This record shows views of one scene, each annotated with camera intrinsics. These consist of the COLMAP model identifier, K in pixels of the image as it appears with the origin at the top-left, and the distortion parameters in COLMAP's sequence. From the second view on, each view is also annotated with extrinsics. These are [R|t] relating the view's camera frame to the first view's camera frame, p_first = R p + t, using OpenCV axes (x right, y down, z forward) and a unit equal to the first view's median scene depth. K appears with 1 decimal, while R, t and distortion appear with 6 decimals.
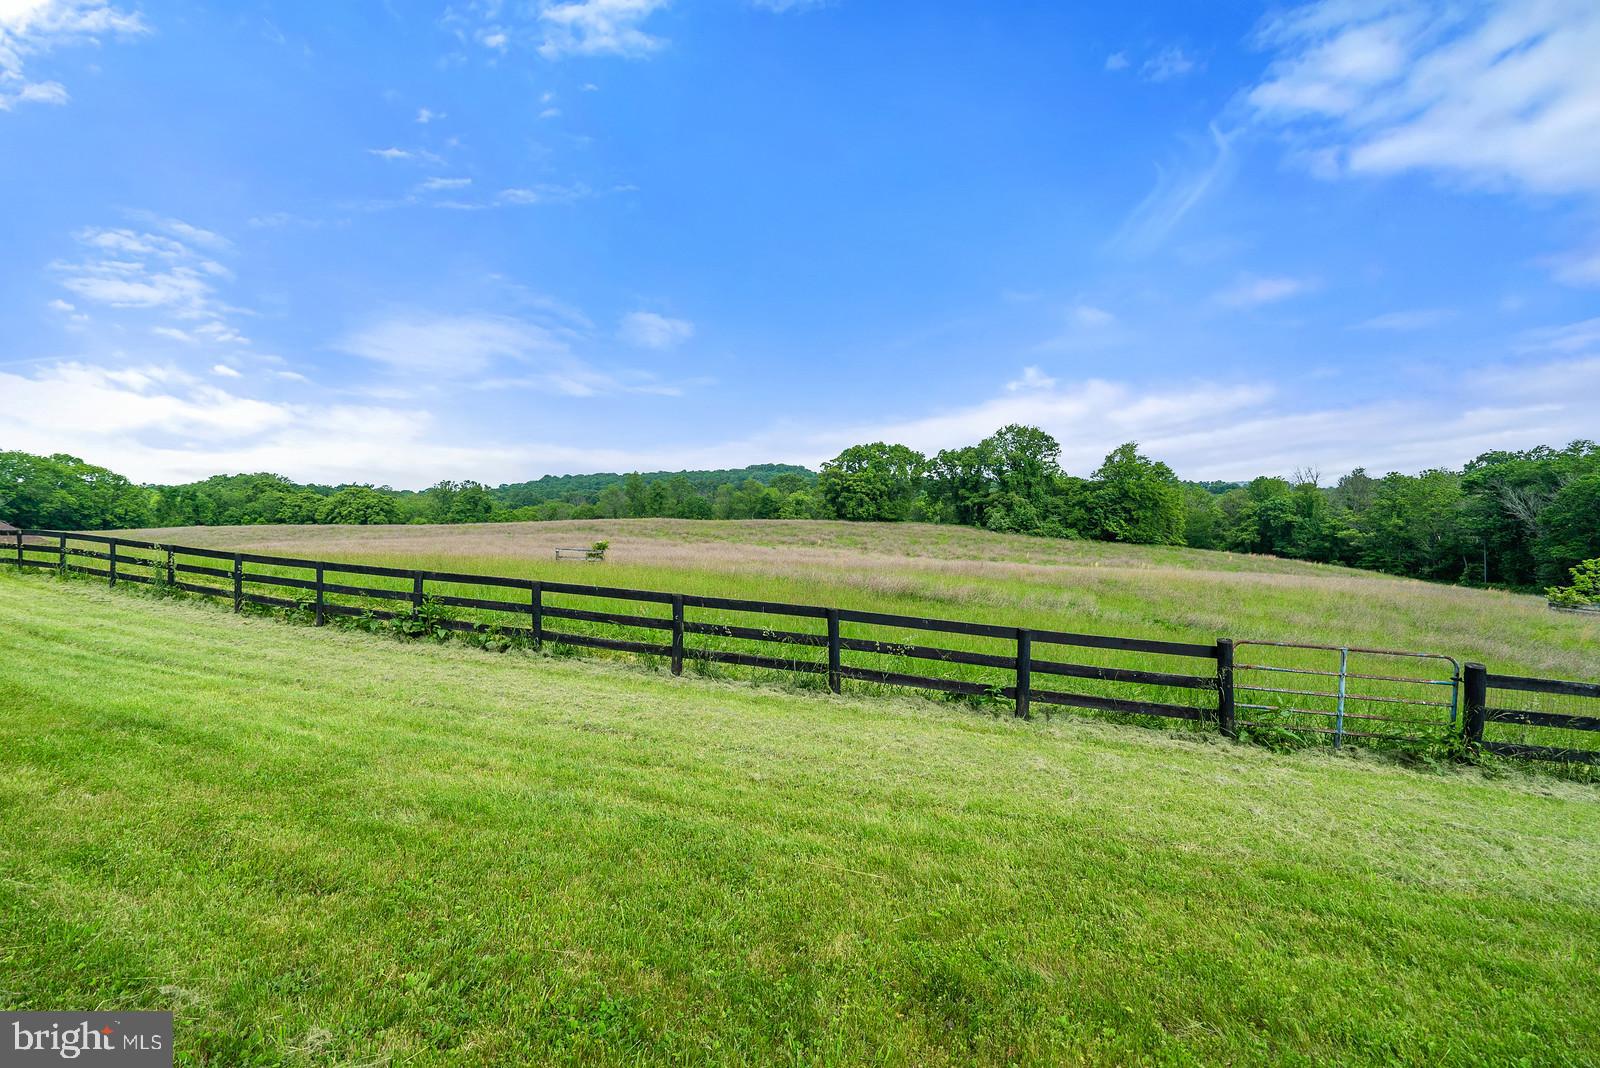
lens RADIAL K [[721.5, 0, 800.0], [0, 721.5, 534.0], [0, 0, 1]] dist [-0.000118, 0.000144]
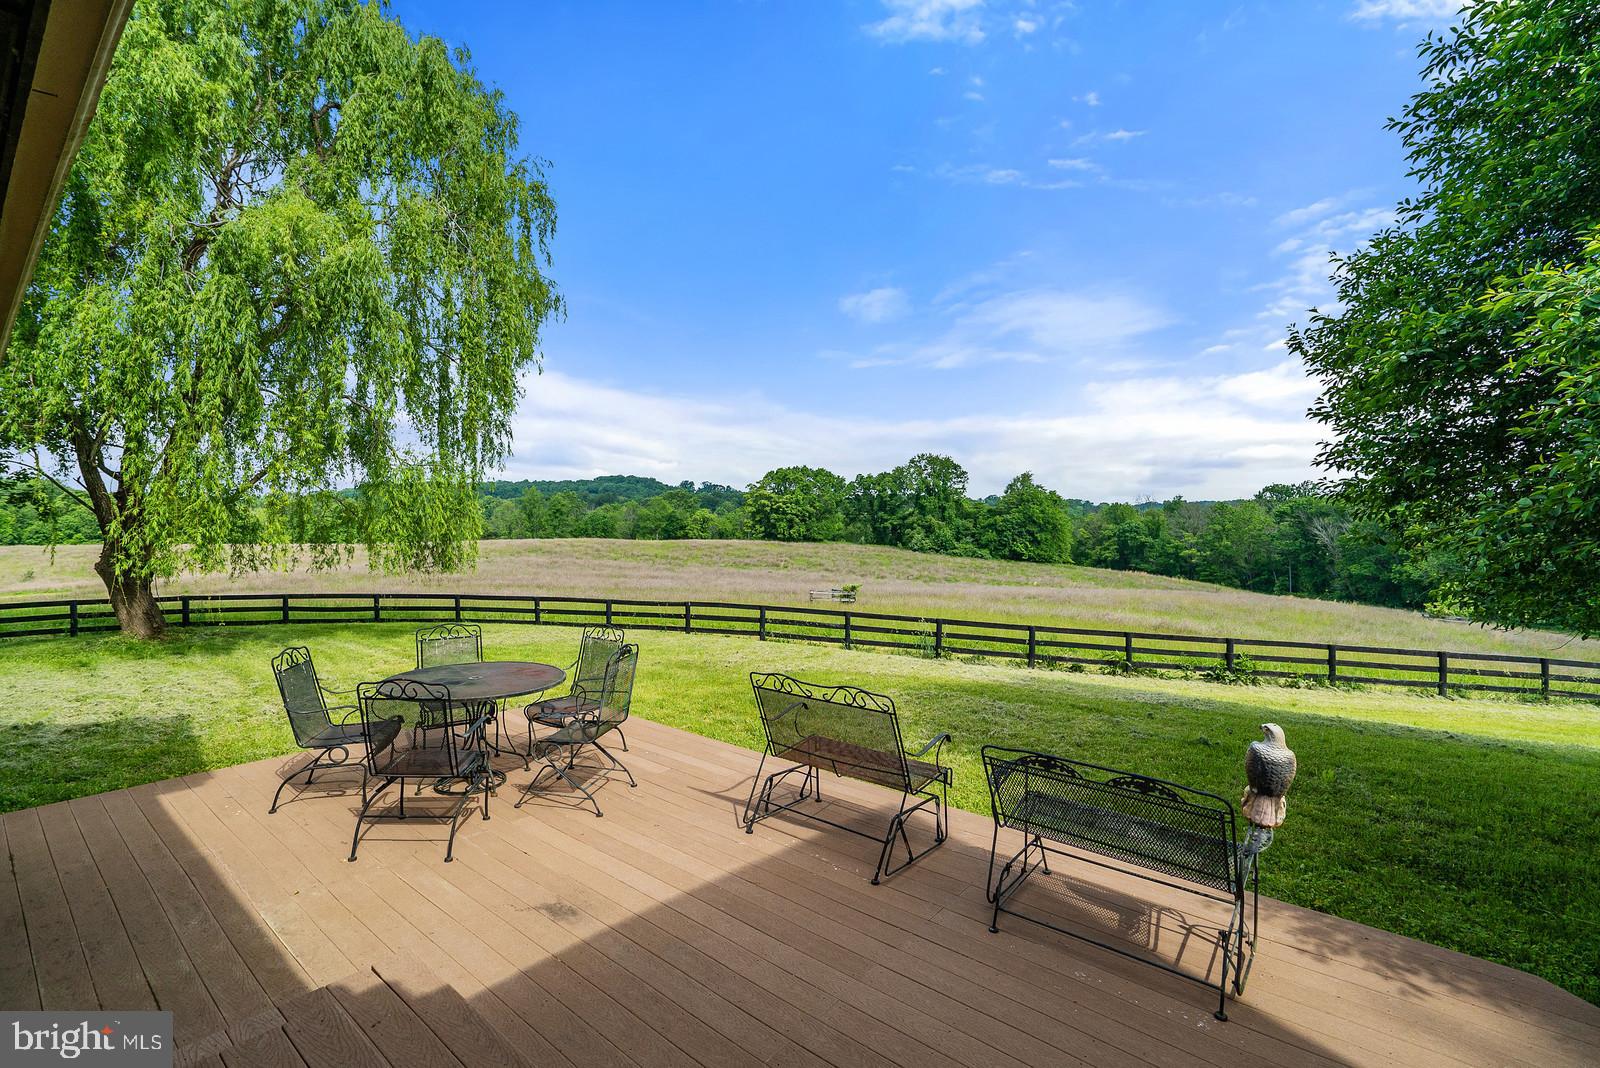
lens RADIAL K [[721.5, 0, 800.0], [0, 721.5, 534.0], [0, 0, 1]] dist [-0.000118, 0.000144]
pose [[0.973268, 0.003247, 0.229649, -0.145157], [0.000357, 0.999877, -0.015649, -0.012171], [-0.229672, 0.015312, 0.973148, -0.024234]]
